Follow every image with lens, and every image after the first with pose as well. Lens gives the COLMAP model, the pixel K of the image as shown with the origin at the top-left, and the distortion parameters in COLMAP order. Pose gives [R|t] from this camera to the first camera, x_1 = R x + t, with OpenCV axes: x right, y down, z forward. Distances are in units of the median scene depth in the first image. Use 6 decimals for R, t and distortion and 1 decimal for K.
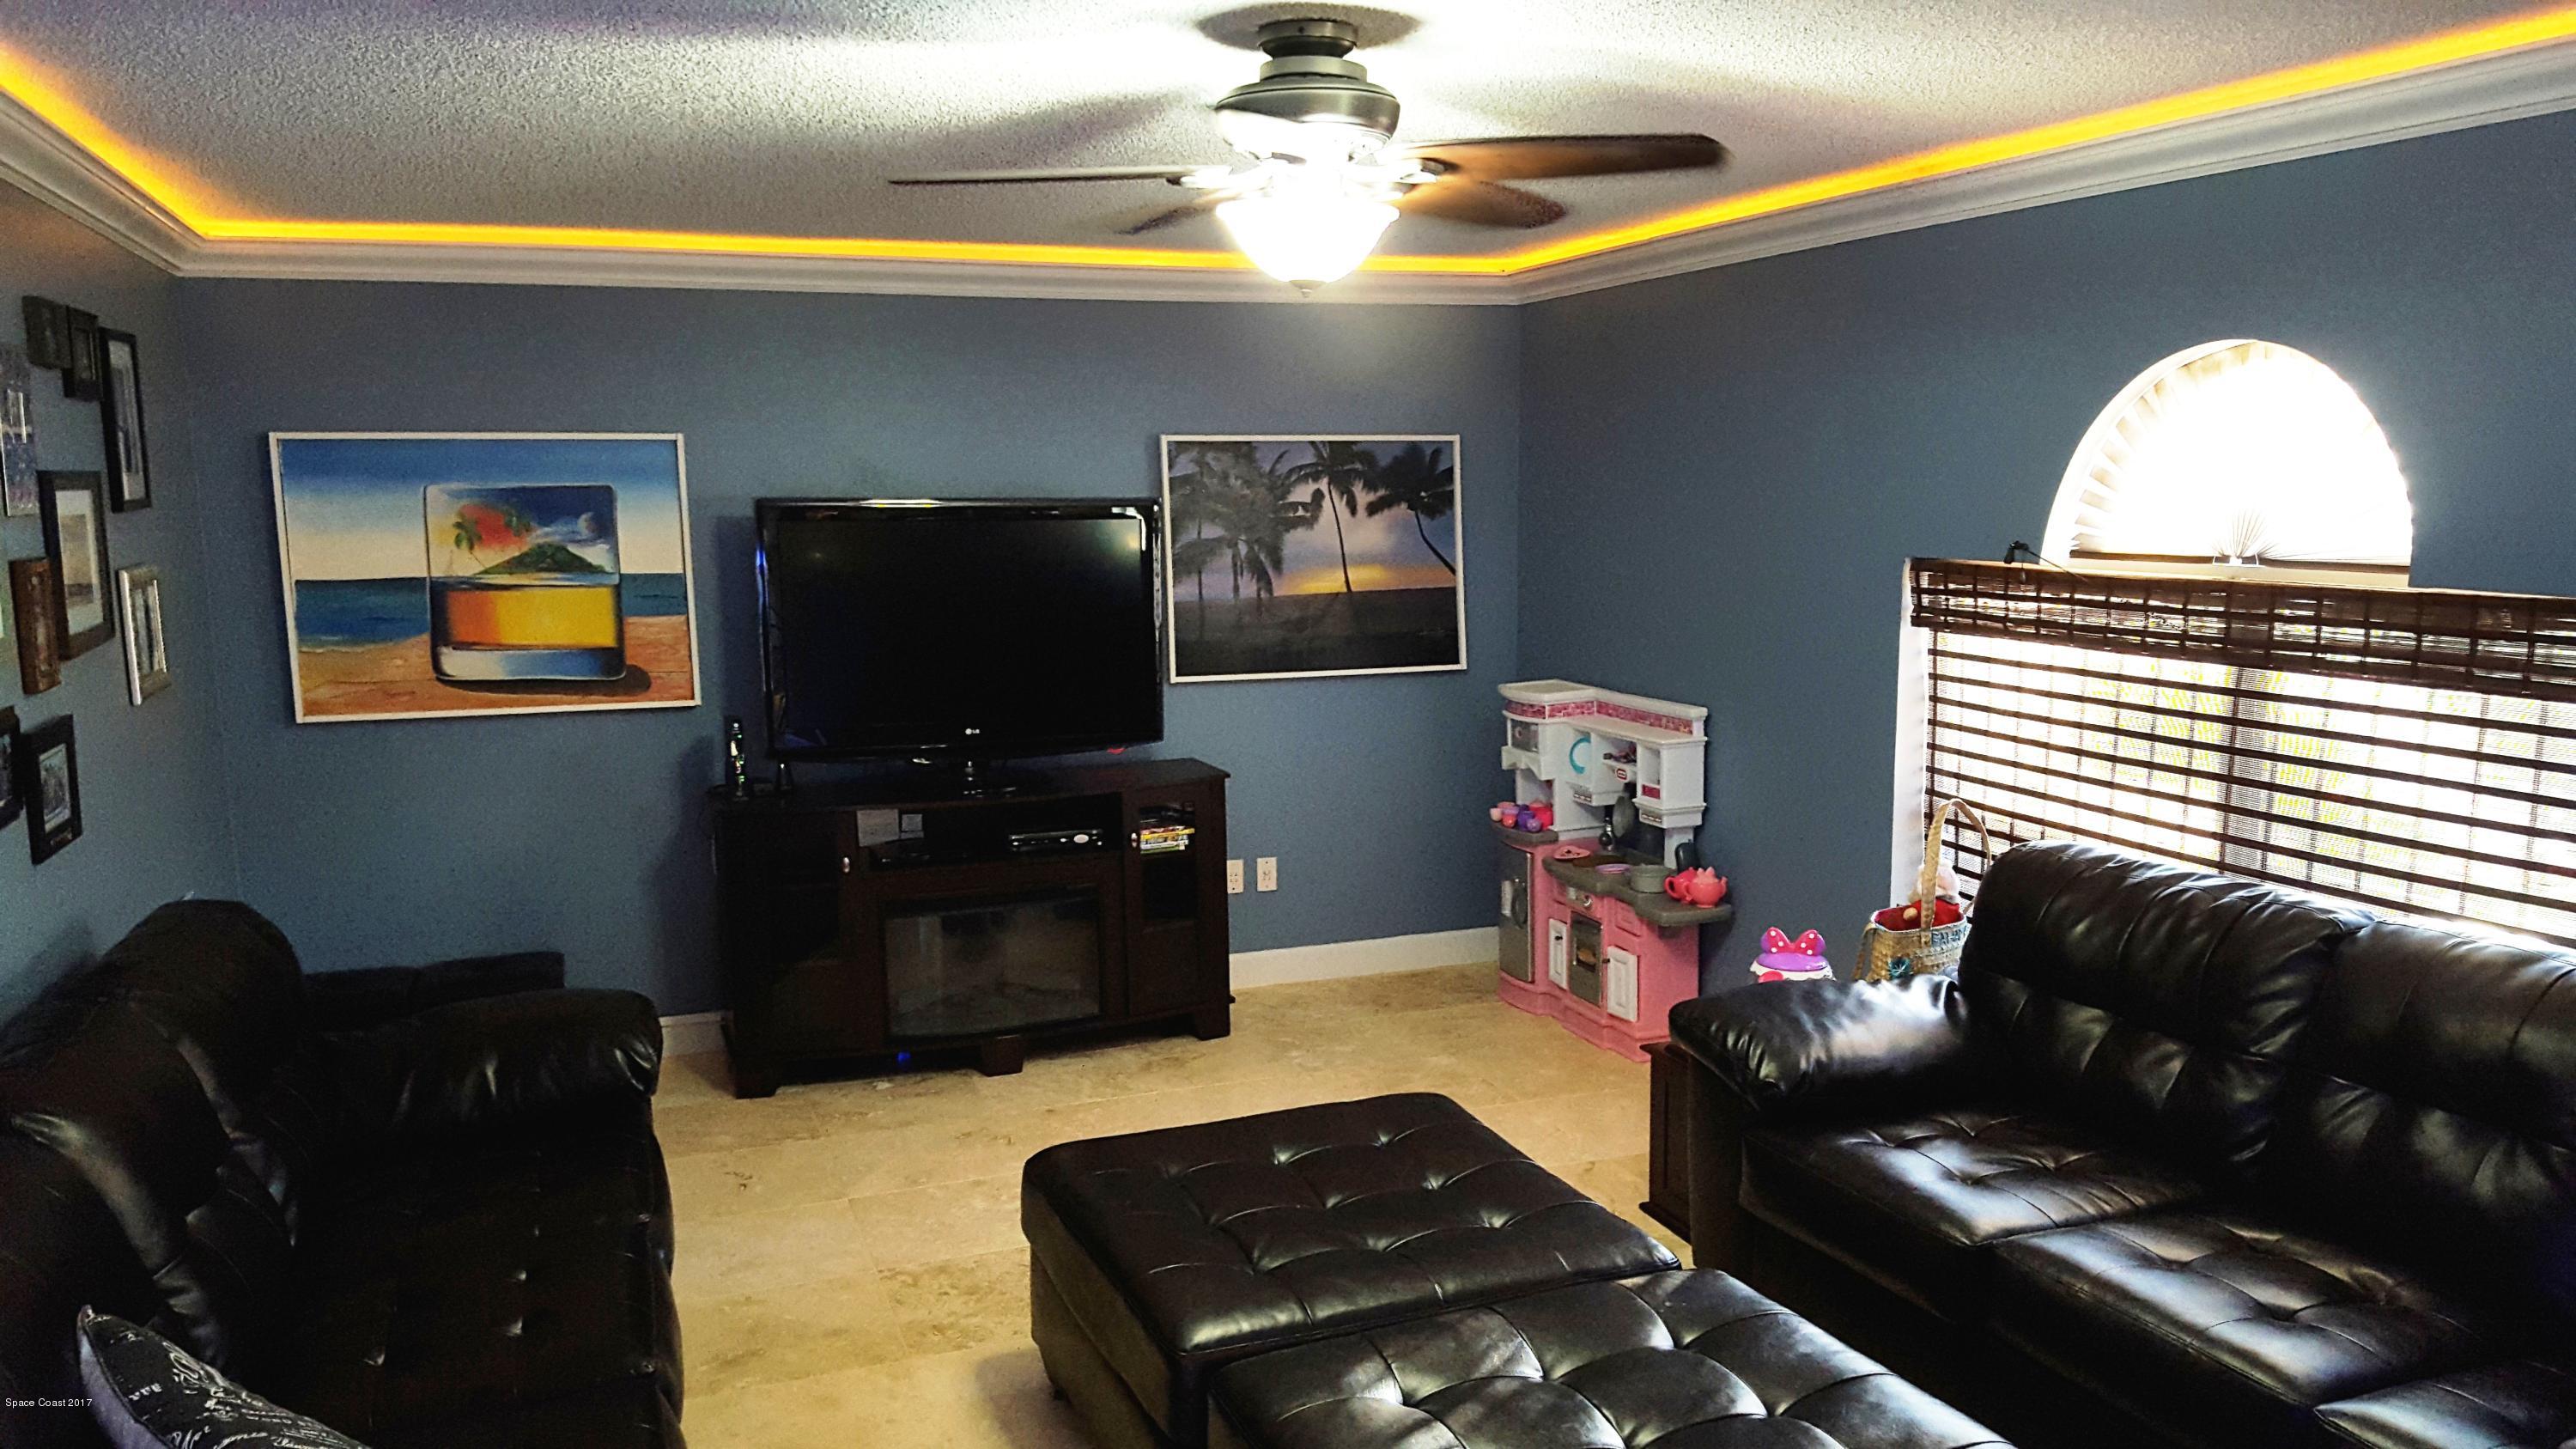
lens RADIAL K [[1867.0, 0, 1264.6], [0, 1867.0, 722.0], [0, 0, 1]] dist [0.080257, -0.069395]
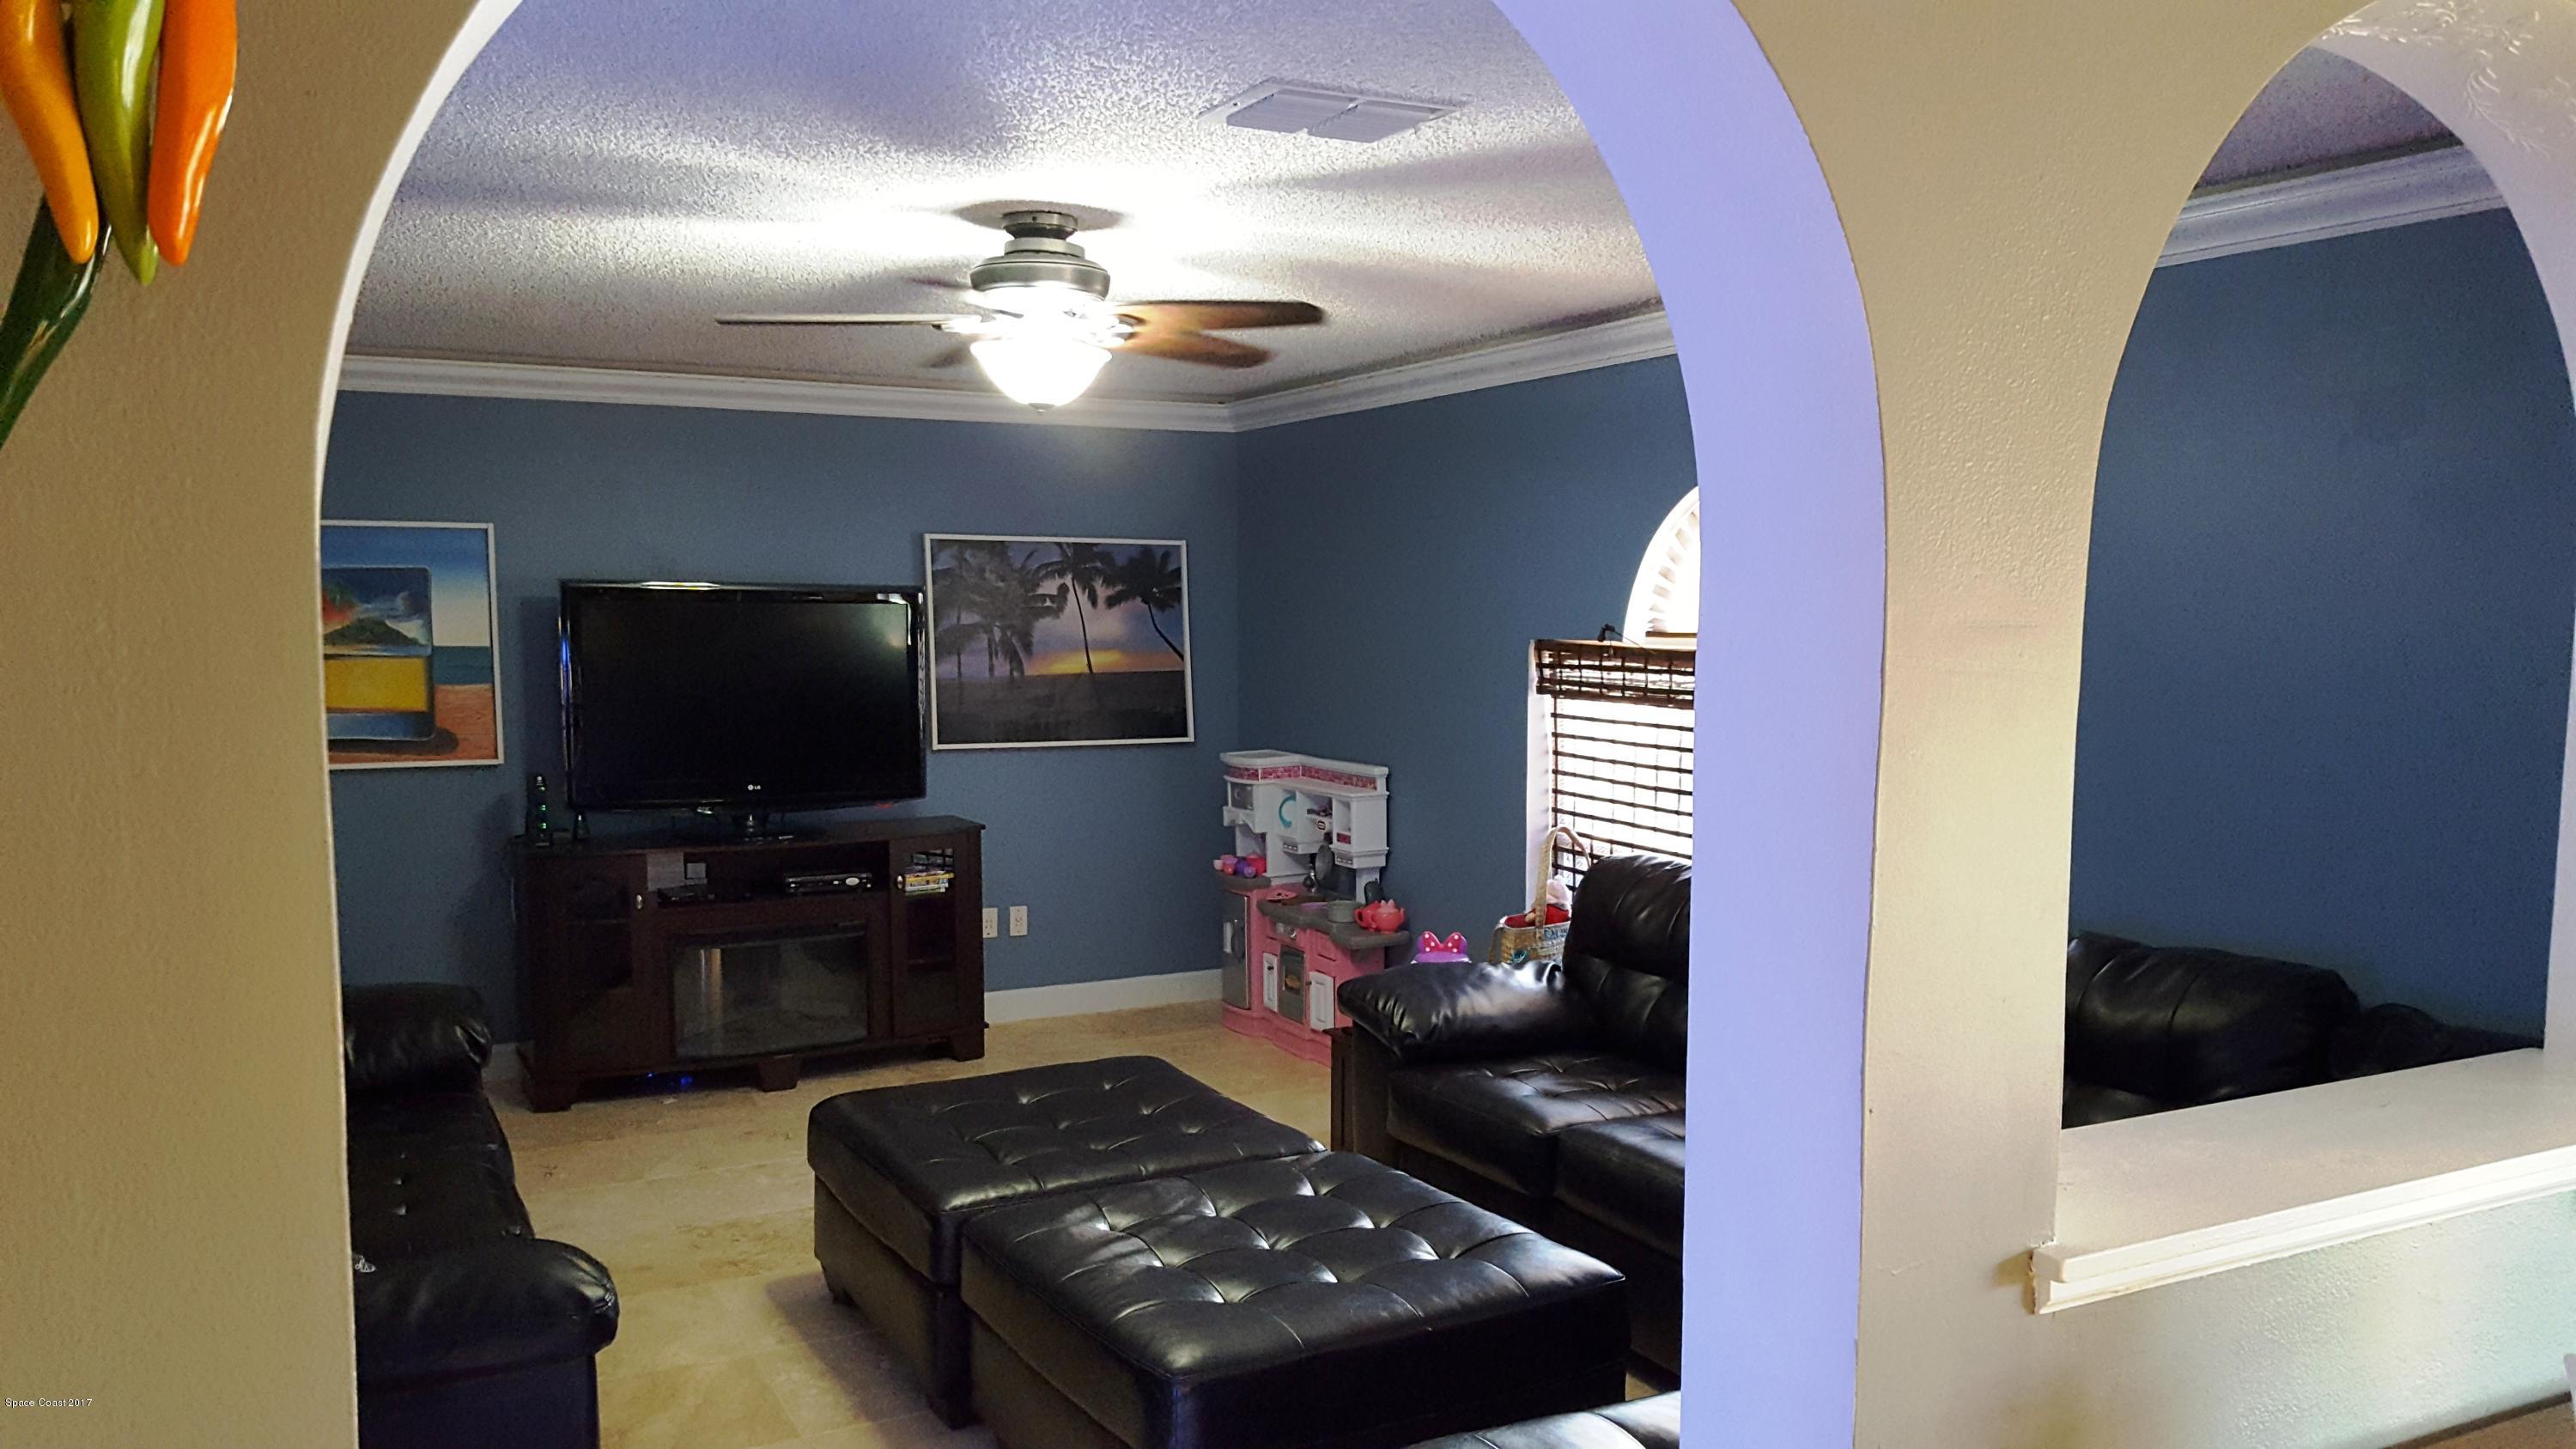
lens RADIAL K [[1867.0, 0, 1296.8], [0, 1867.0, 748.1], [0, 0, 1]] dist [0.080257, -0.069395]
pose [[0.989697, 0.000296, 0.143179, 0.007657], [0.007341, 0.998578, -0.052808, 0.049413], [-0.142991, 0.053315, 0.988287, -0.202317]]
